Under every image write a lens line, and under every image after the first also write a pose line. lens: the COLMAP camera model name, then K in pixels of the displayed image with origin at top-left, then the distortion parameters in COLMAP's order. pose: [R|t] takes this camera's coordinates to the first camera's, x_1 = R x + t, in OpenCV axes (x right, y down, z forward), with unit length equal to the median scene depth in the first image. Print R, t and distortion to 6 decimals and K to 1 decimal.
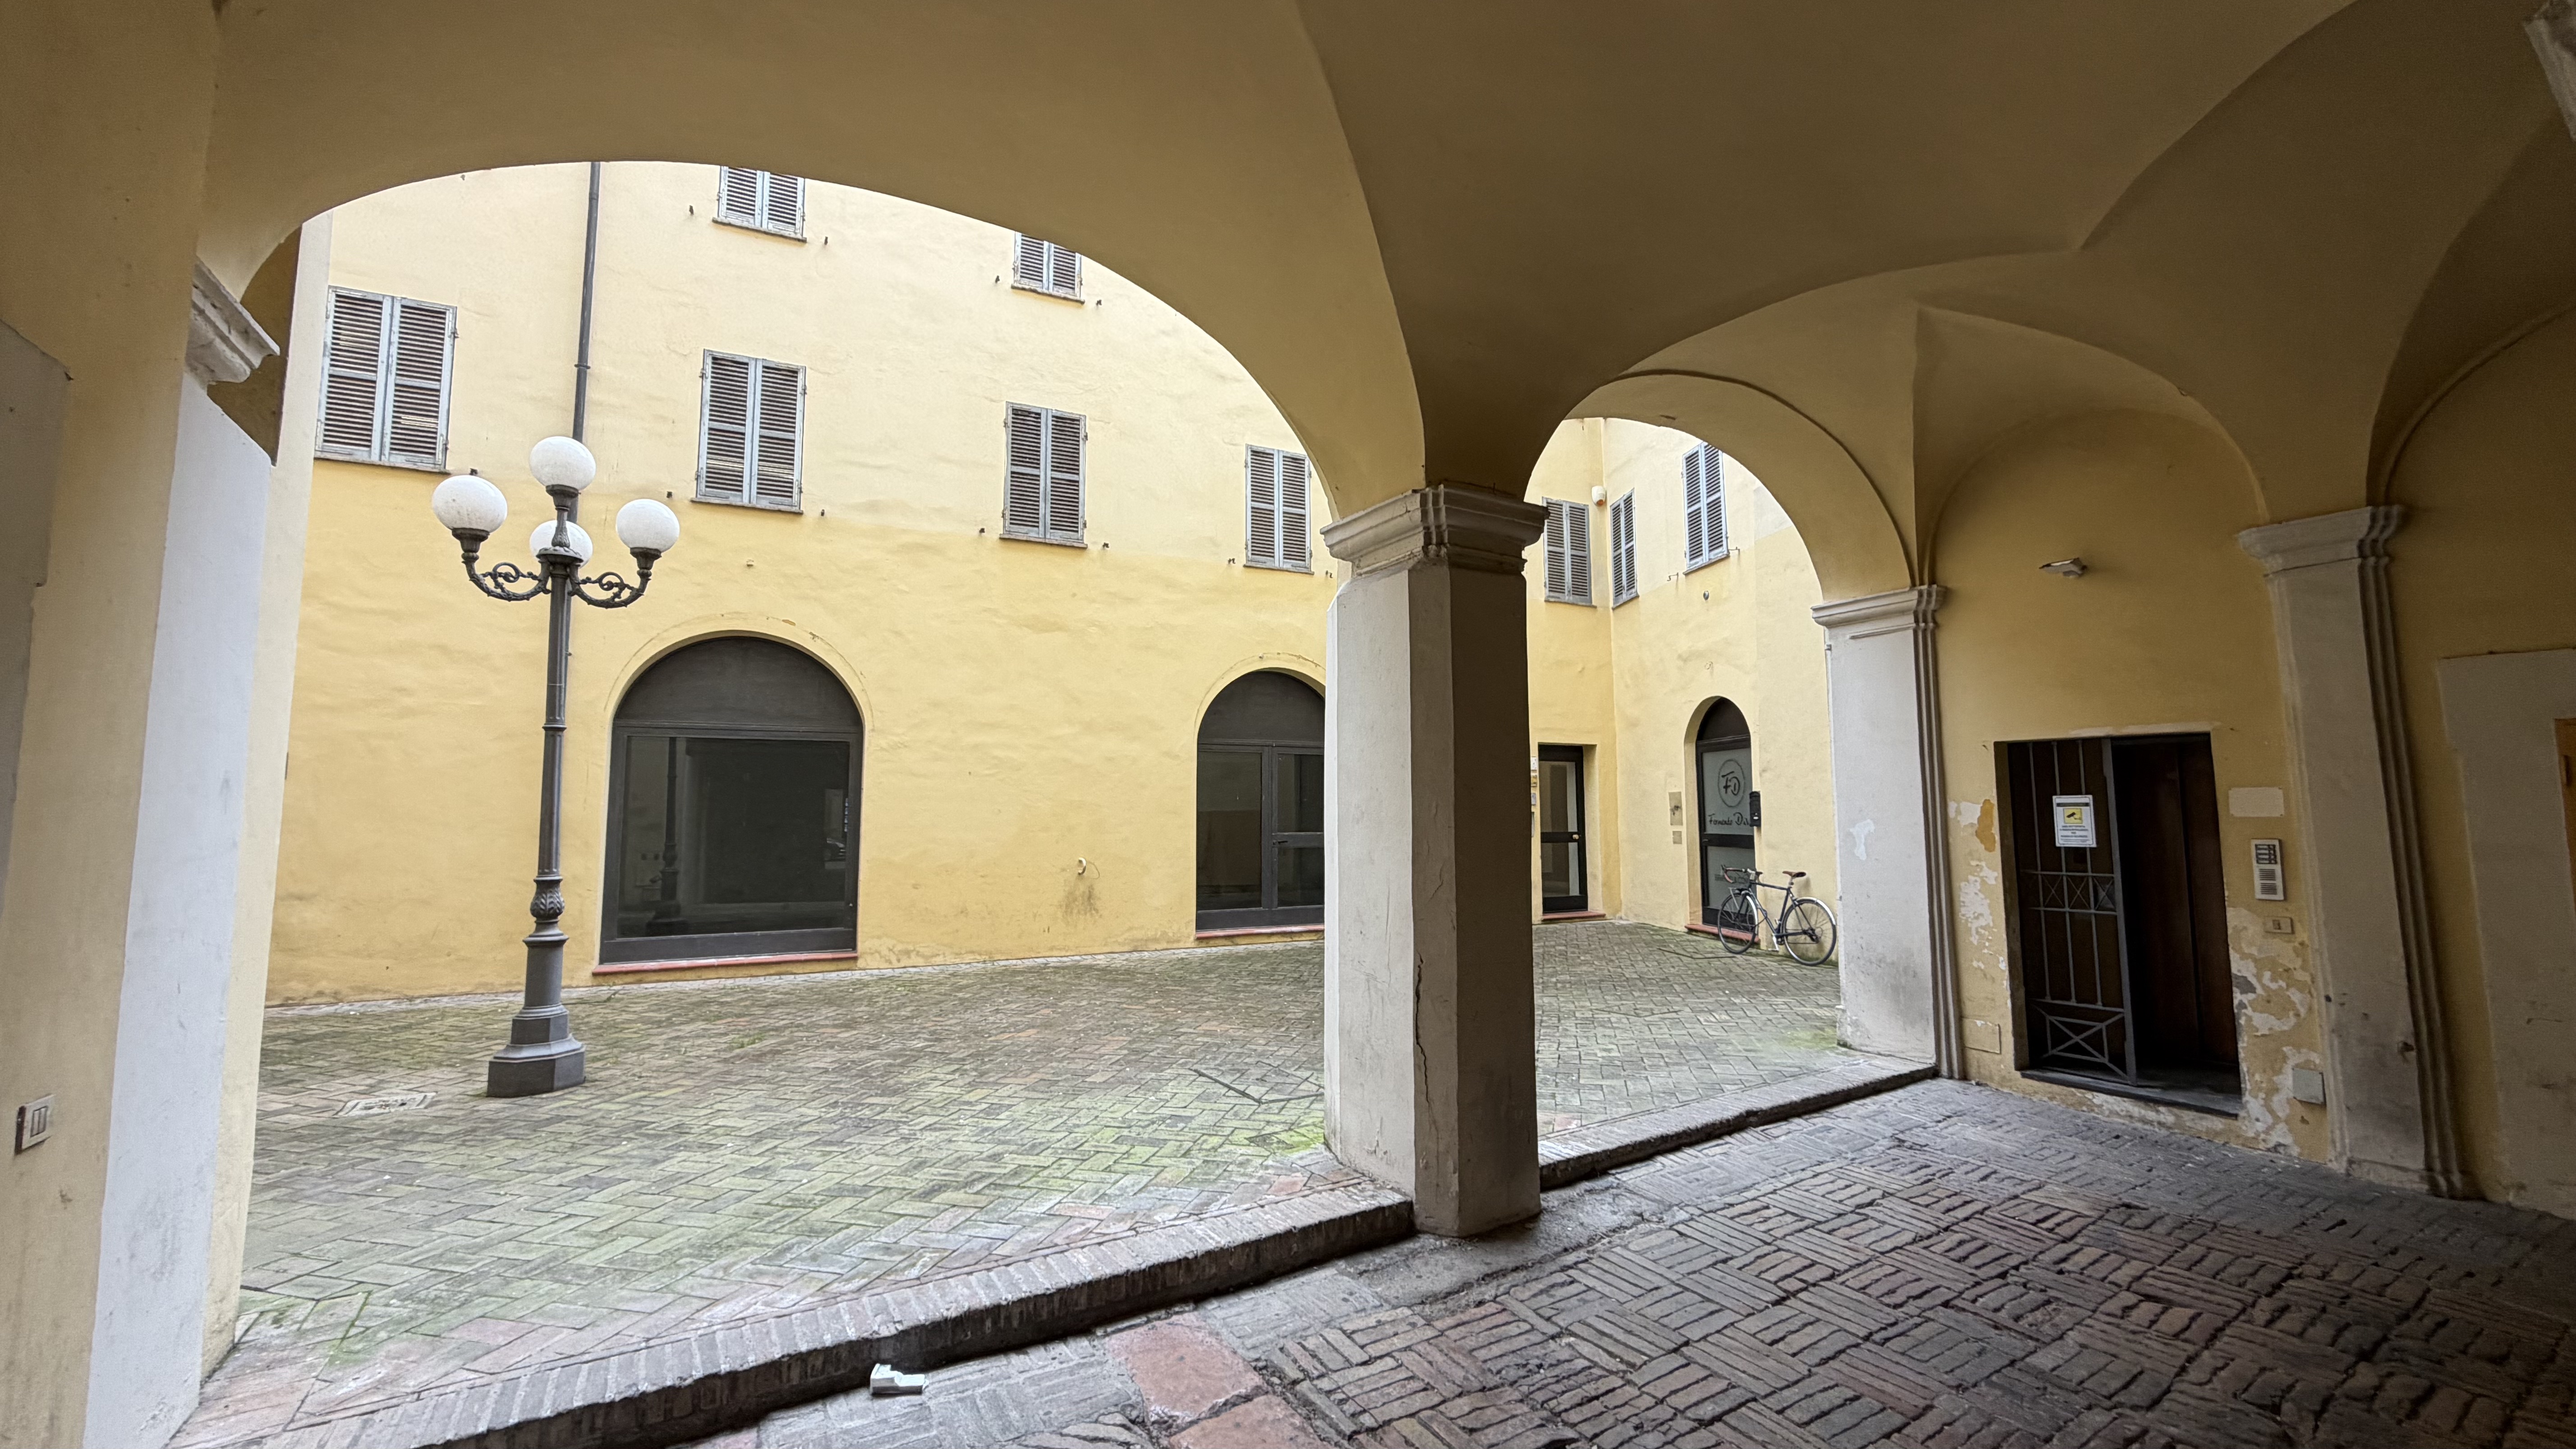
lens RADIAL K [[1017.9, 0, 1288.0], [0, 1017.9, 724.5], [0, 0, 1]] dist [-0.001781, -0.000189]
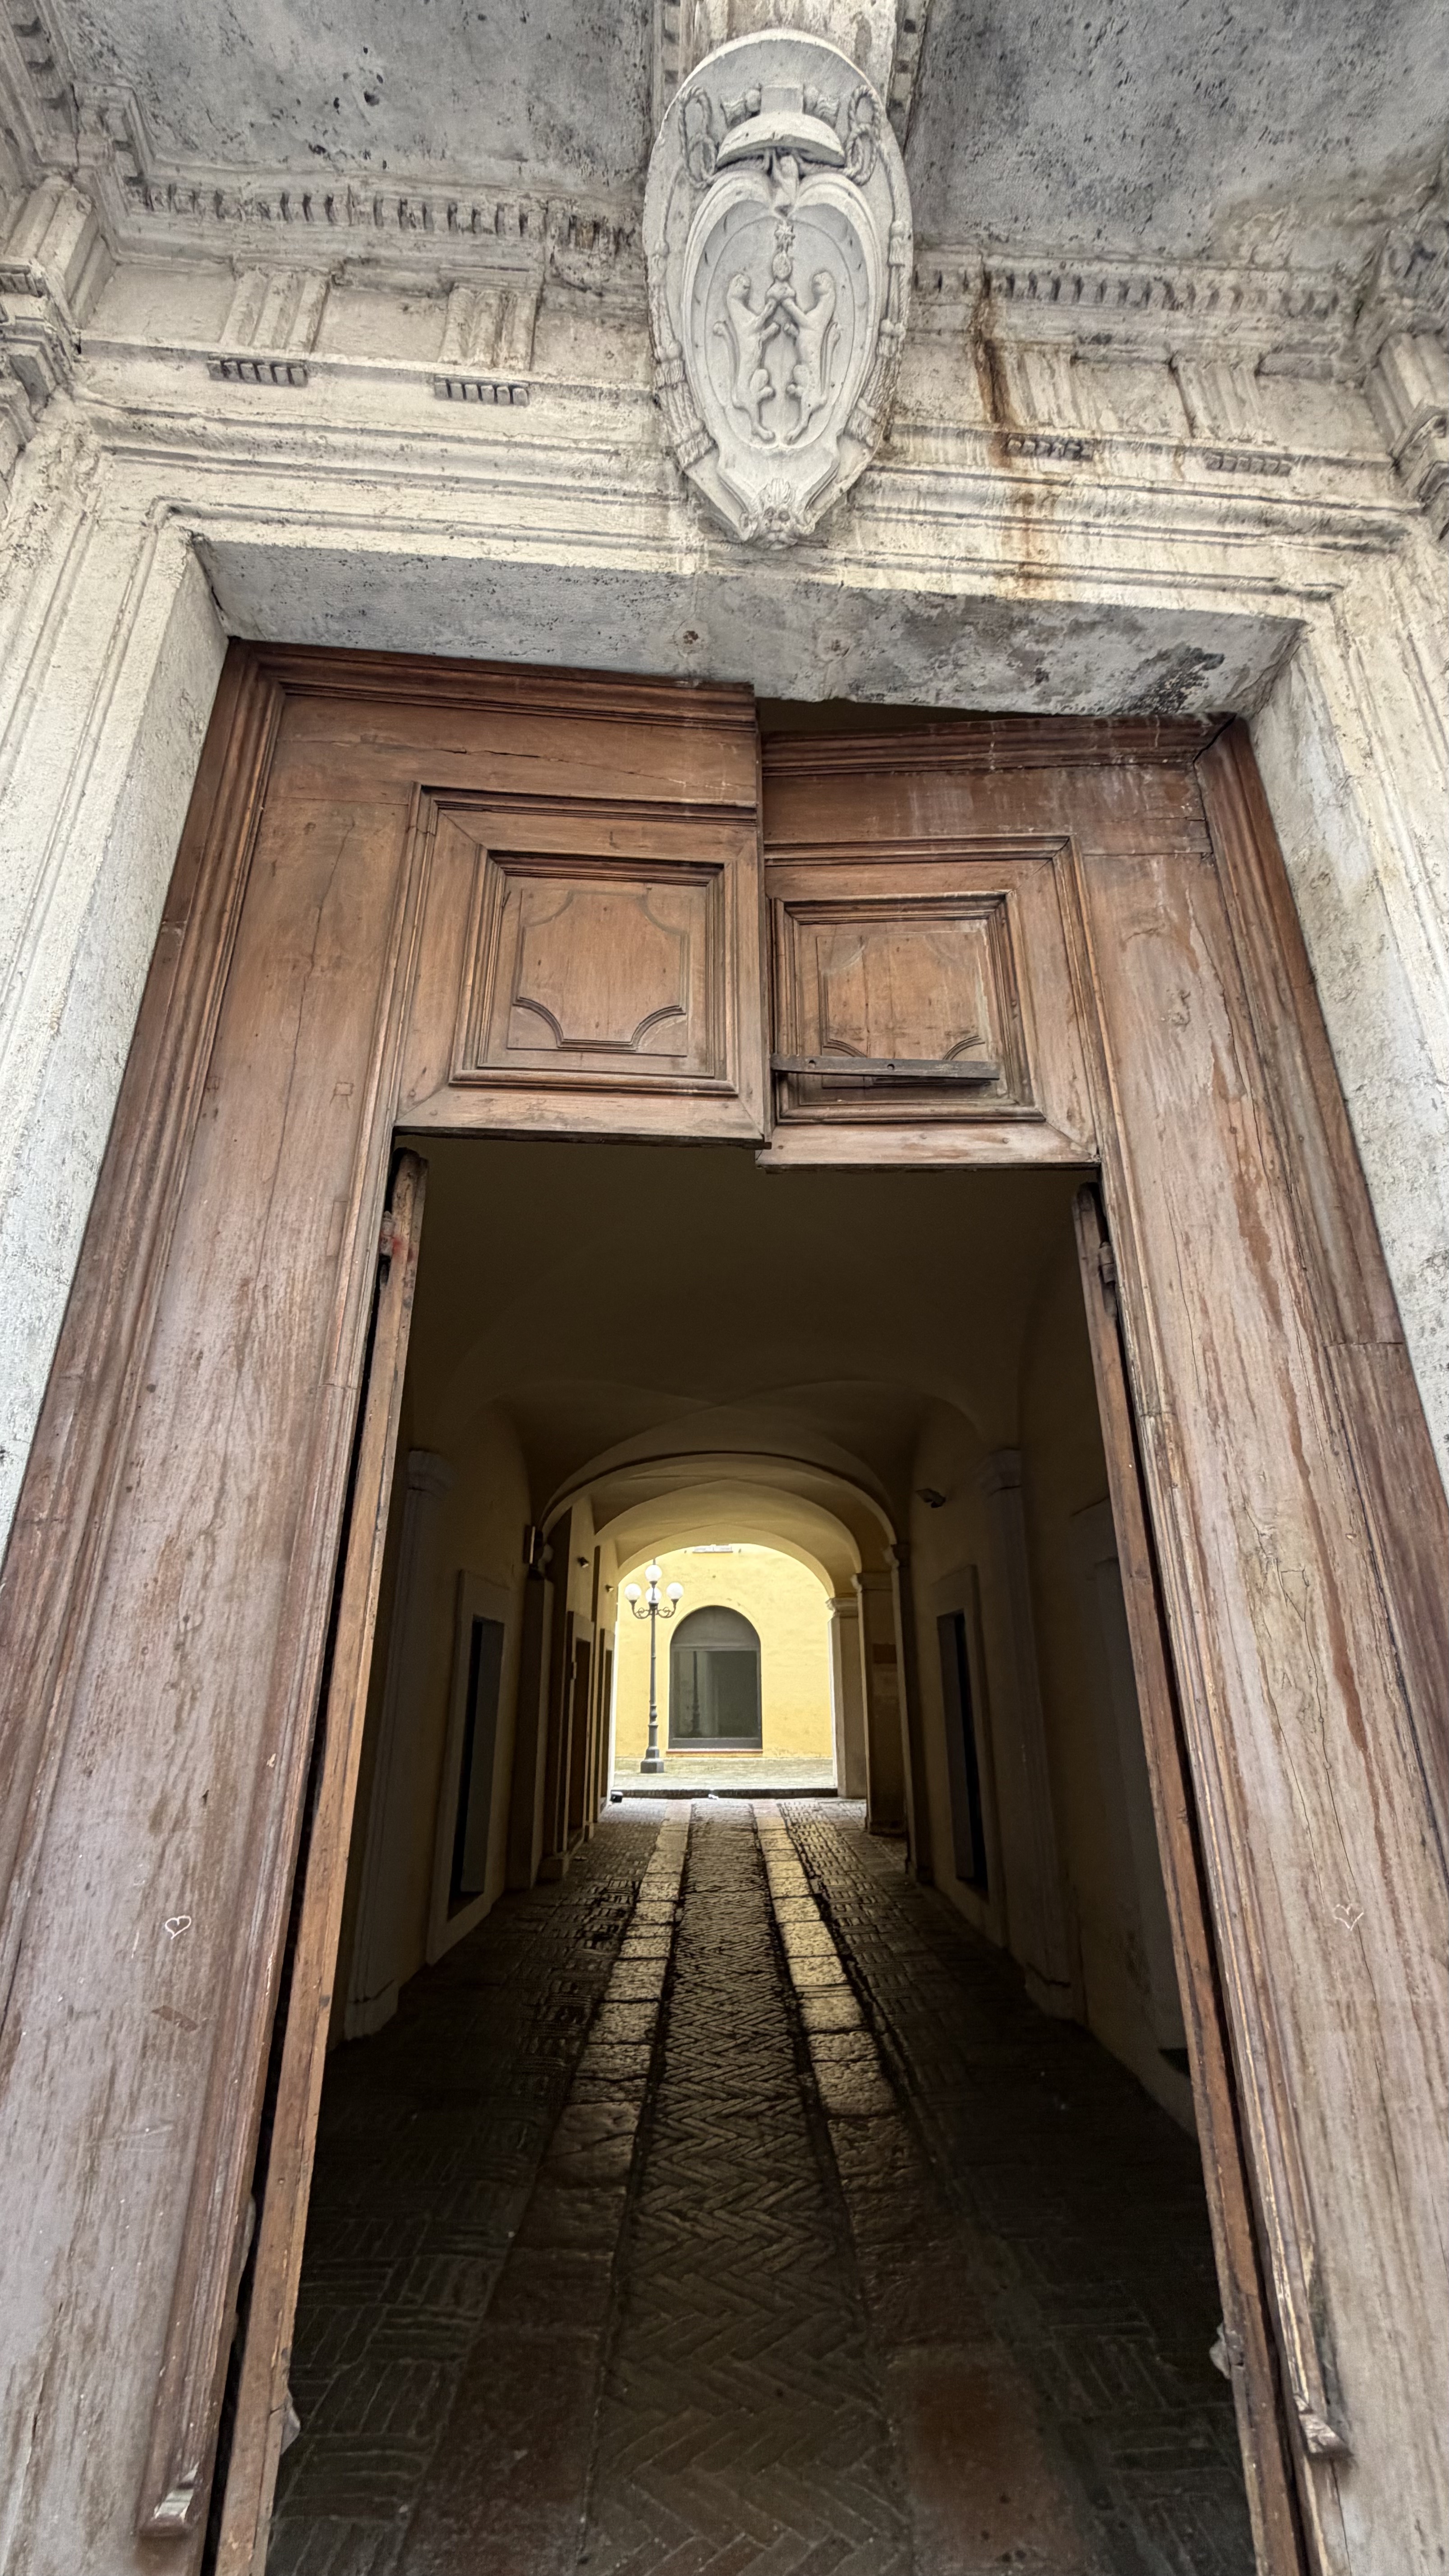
lens RADIAL K [[1017.9, 0, 726.2], [0, 1017.9, 1280.1], [0, 0, 1]] dist [-0.001781, -0.000189]
pose [[0.854616, -0.195547, -0.481033, 0.562303], [0.049224, 0.952718, -0.299842, -0.068461], [0.516922, 0.232571, 0.823834, -0.808867]]
